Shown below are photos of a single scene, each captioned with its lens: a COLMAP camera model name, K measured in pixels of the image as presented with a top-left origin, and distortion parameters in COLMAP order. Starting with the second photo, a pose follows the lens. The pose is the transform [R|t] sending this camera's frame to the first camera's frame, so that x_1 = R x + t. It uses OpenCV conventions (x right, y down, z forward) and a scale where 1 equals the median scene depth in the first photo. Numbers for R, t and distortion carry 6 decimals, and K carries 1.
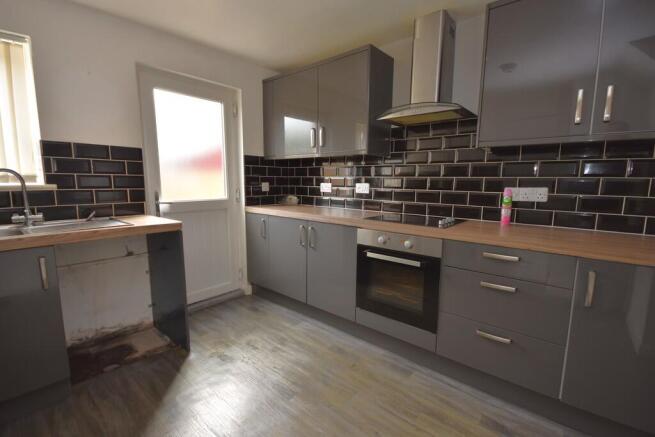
lens RADIAL K [[296.8, 0, 327.5], [0, 296.8, 218.5], [0, 0, 1]] dist [-0.000037, -0.011399]
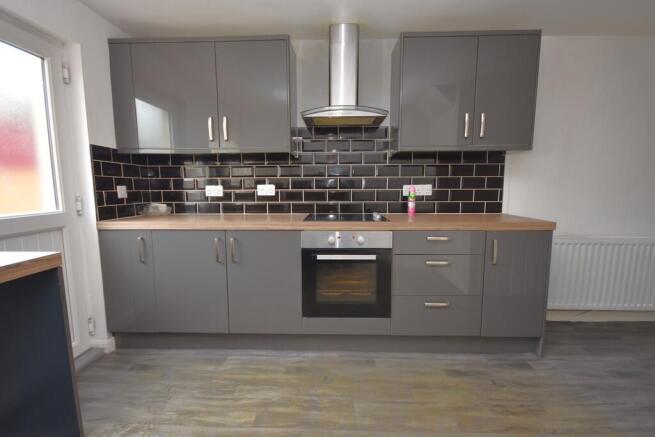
lens RADIAL K [[296.8, 0, 327.5], [0, 296.8, 218.5], [0, 0, 1]] dist [-0.000037, -0.011399]
pose [[0.776998, -0.082519, 0.624071, -0.322087], [0.092748, 0.995558, 0.016164, -0.012008], [-0.622633, 0.045322, 0.781200, 0.178269]]
